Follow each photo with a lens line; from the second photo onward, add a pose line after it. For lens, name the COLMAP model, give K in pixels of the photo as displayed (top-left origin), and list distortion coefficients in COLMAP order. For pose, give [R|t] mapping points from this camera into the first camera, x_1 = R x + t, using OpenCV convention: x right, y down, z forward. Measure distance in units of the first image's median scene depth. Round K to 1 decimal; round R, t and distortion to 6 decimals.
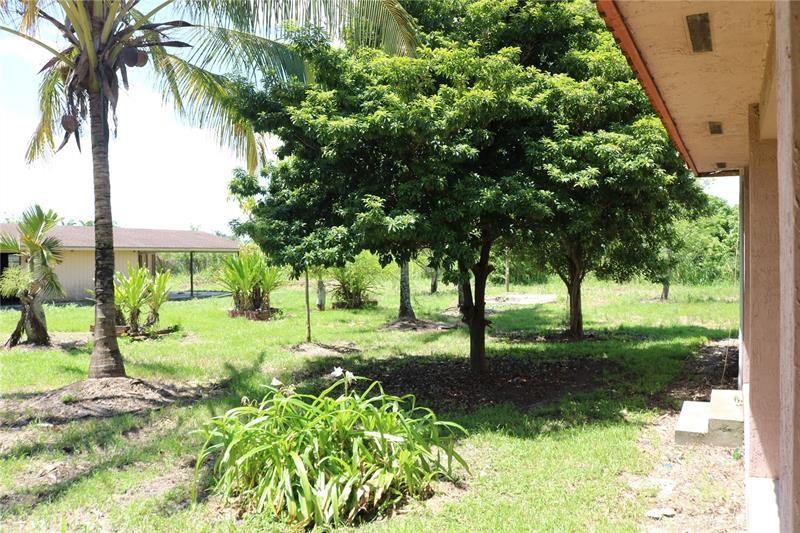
lens RADIAL K [[655.8, 0, 400.0], [0, 655.8, 265.6], [0, 0, 1]] dist [-0.083554, 0.000819]
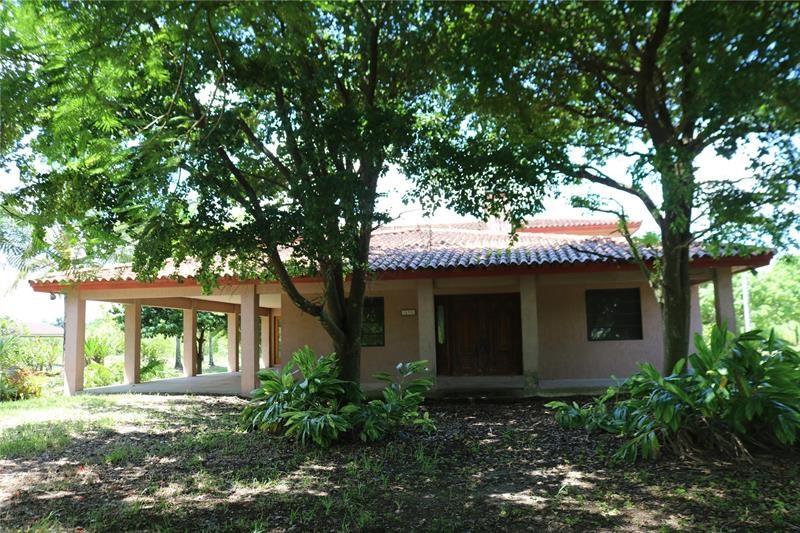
lens RADIAL K [[655.8, 0, 400.6], [0, 655.8, 266.8], [0, 0, 1]] dist [-0.083554, 0.000819]
pose [[0.950827, 0.015974, 0.309309, 0.067474], [0.022070, 0.992636, -0.119107, 0.045914], [-0.308934, 0.120077, 0.943473, -1.920314]]
